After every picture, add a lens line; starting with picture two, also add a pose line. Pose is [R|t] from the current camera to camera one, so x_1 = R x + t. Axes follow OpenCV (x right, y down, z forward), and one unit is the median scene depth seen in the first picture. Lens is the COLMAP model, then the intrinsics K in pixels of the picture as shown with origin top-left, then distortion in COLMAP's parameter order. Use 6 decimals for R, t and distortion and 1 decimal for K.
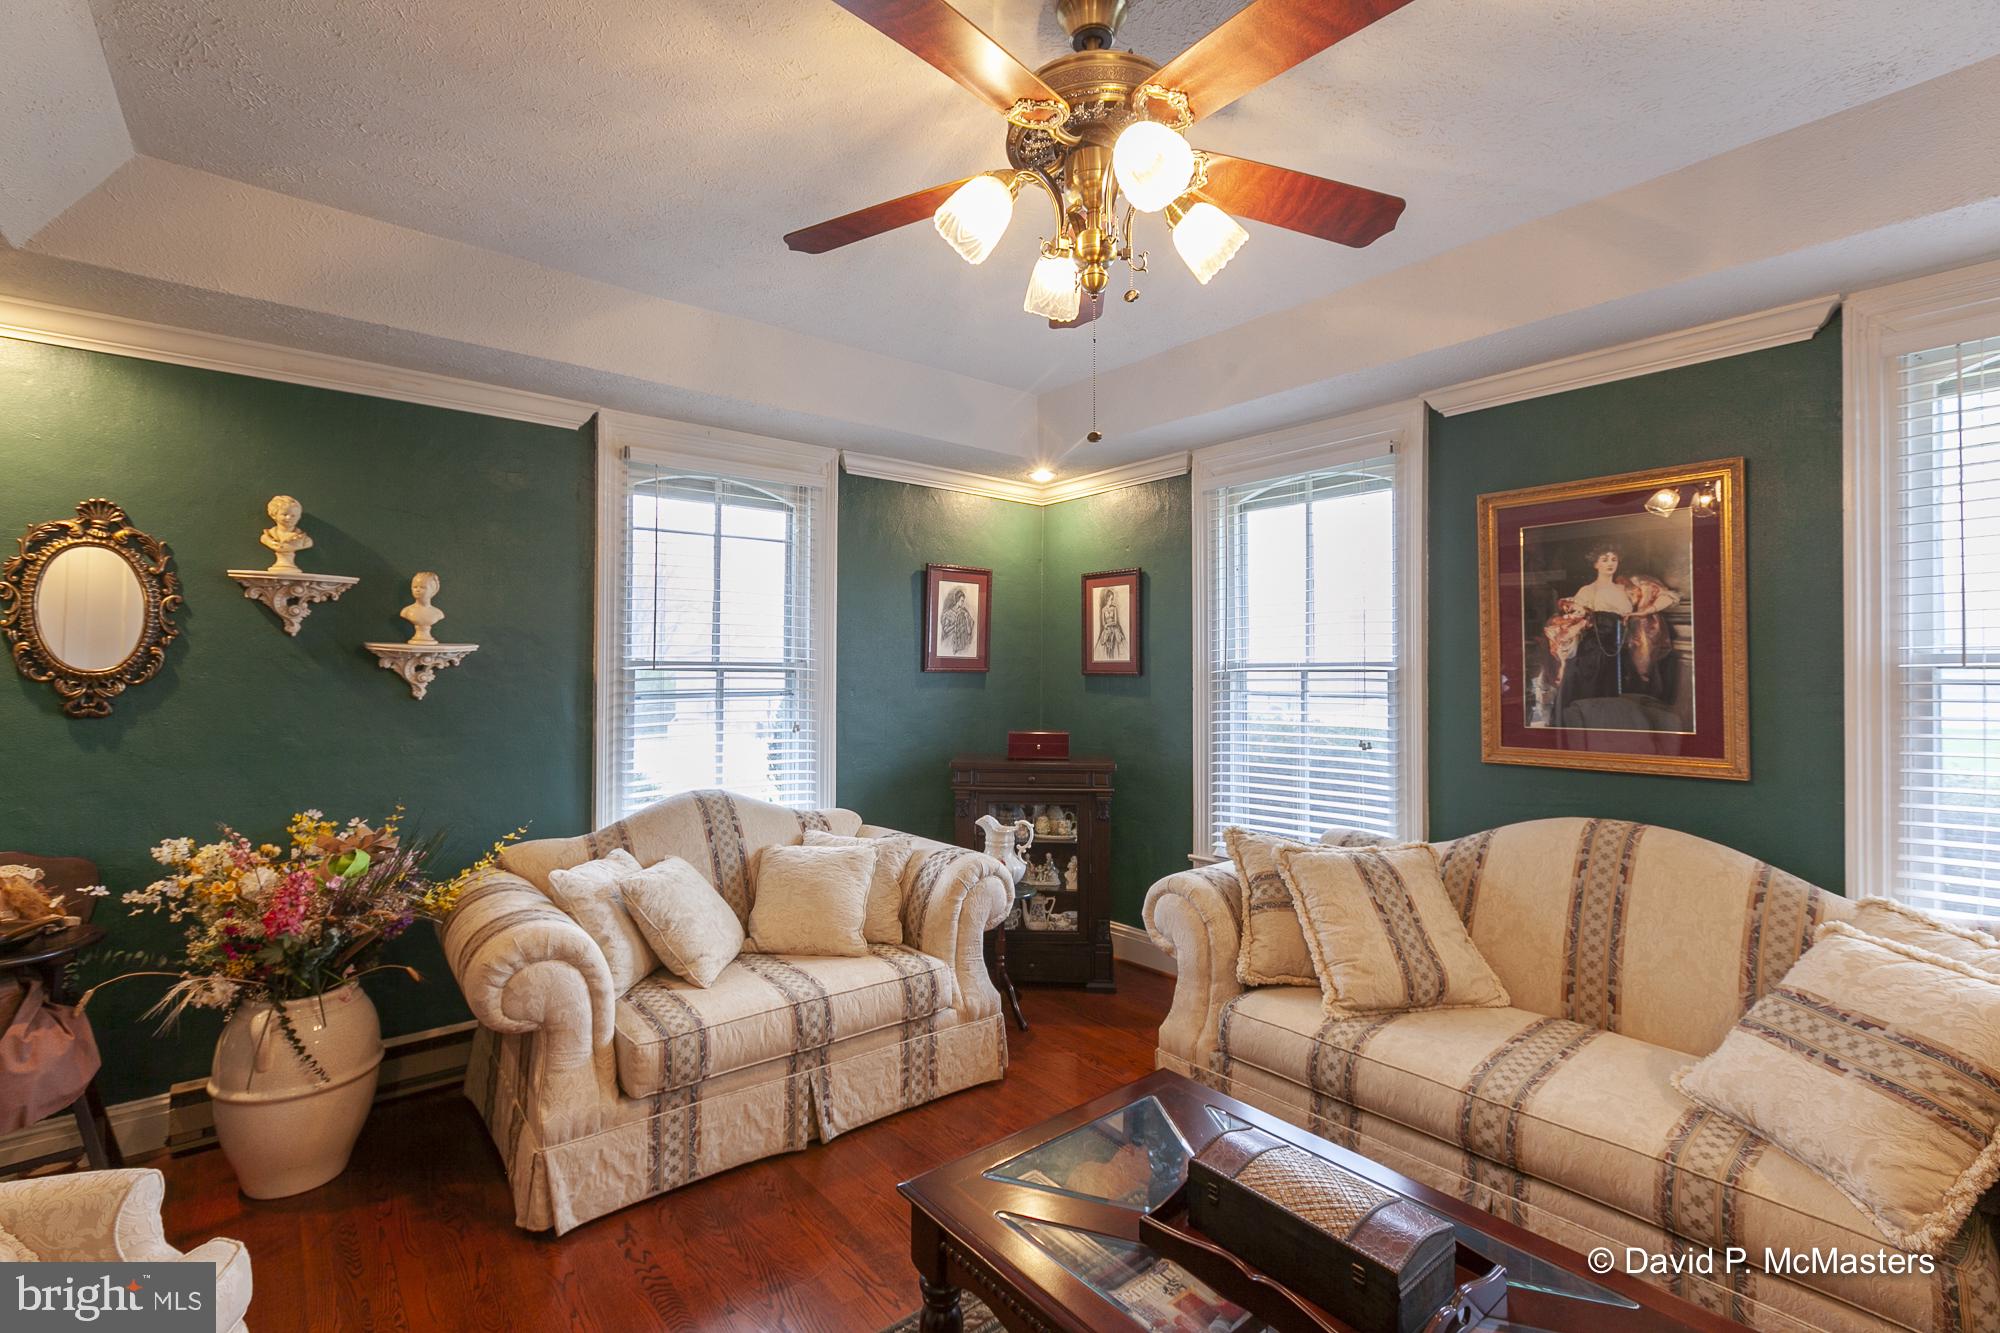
lens RADIAL K [[880.3, 0, 1000.0], [0, 880.3, 666.5], [0, 0, 1]] dist [-0.001389, -0.000282]
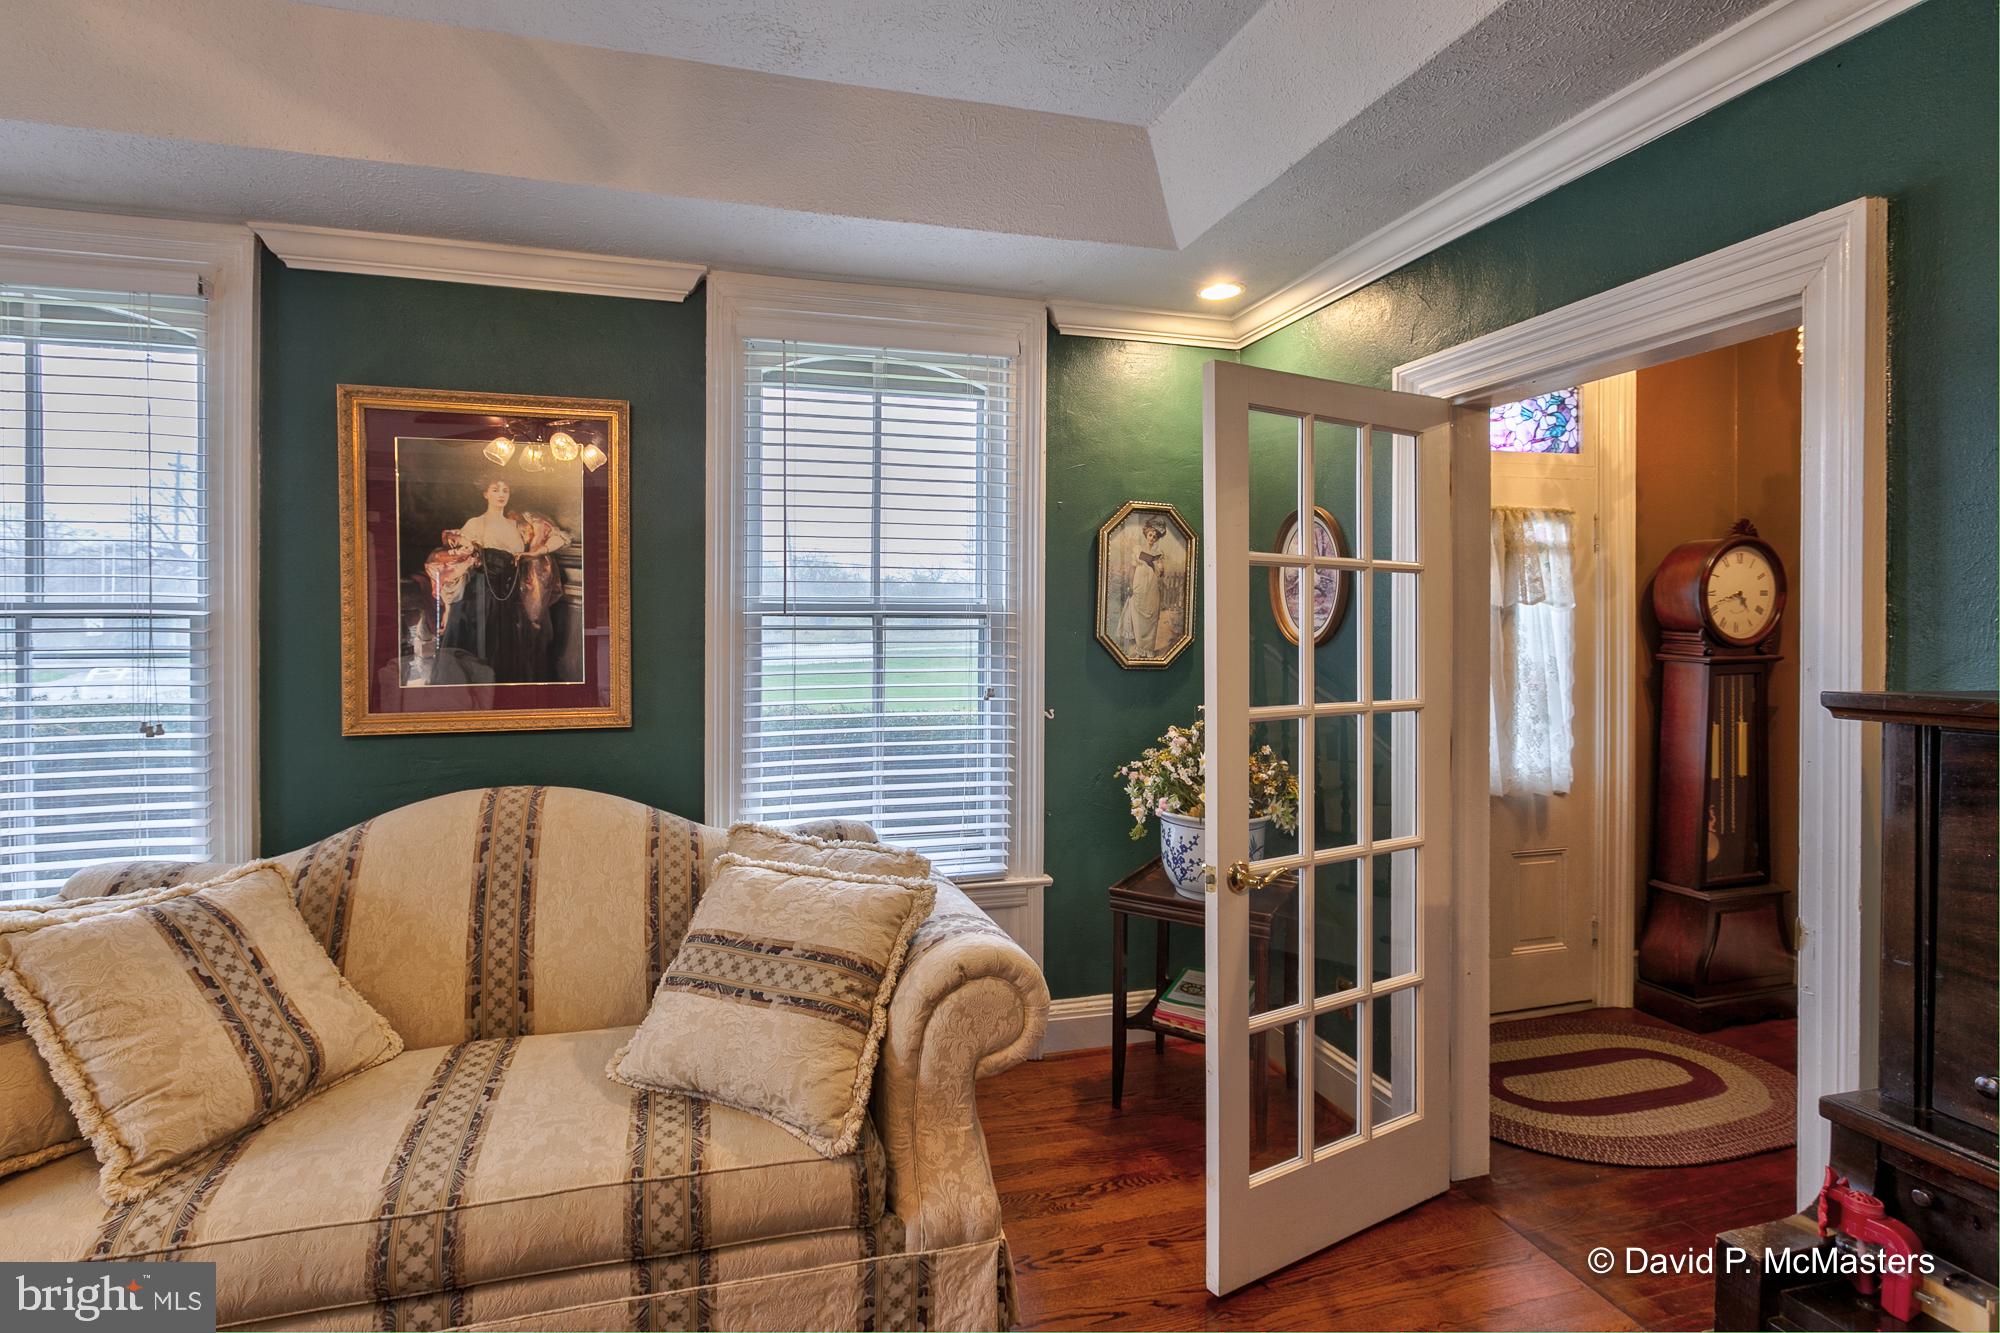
lens RADIAL K [[936.6, 0, 972.2], [0, 936.6, 631.8], [0, 0, 1]] dist [0.007927, -0.004018]
pose [[0.412277, -0.005653, 0.911041, 0.040088], [-0.004678, 0.999954, 0.008322, 0.011235], [-0.911047, -0.007693, 0.412232, 0.216157]]
